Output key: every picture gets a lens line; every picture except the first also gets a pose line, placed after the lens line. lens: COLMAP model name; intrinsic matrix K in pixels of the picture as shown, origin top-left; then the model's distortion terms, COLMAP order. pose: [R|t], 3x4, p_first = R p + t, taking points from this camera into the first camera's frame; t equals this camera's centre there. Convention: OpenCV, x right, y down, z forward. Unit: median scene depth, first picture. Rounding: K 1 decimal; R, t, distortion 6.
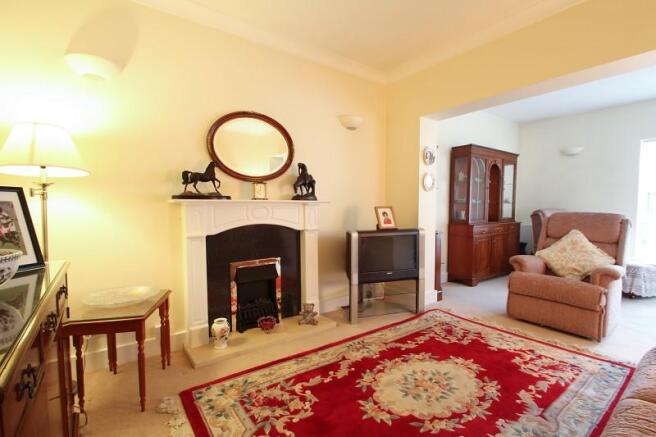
lens RADIAL K [[309.6, 0, 327.4], [0, 309.6, 220.9], [0, 0, 1]] dist [0.006658, -0.000379]
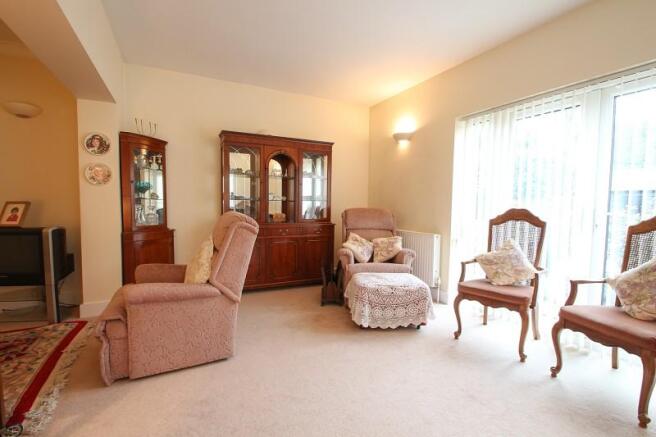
lens RADIAL K [[309.6, 0, 325.0], [0, 309.6, 221.1], [0, 0, 1]] dist [0.006658, -0.000379]
pose [[0.982752, 0.019122, -0.183939, 1.136726], [-0.018213, 0.999812, 0.006629, -0.011673], [0.184031, -0.003165, 0.982915, 0.264483]]
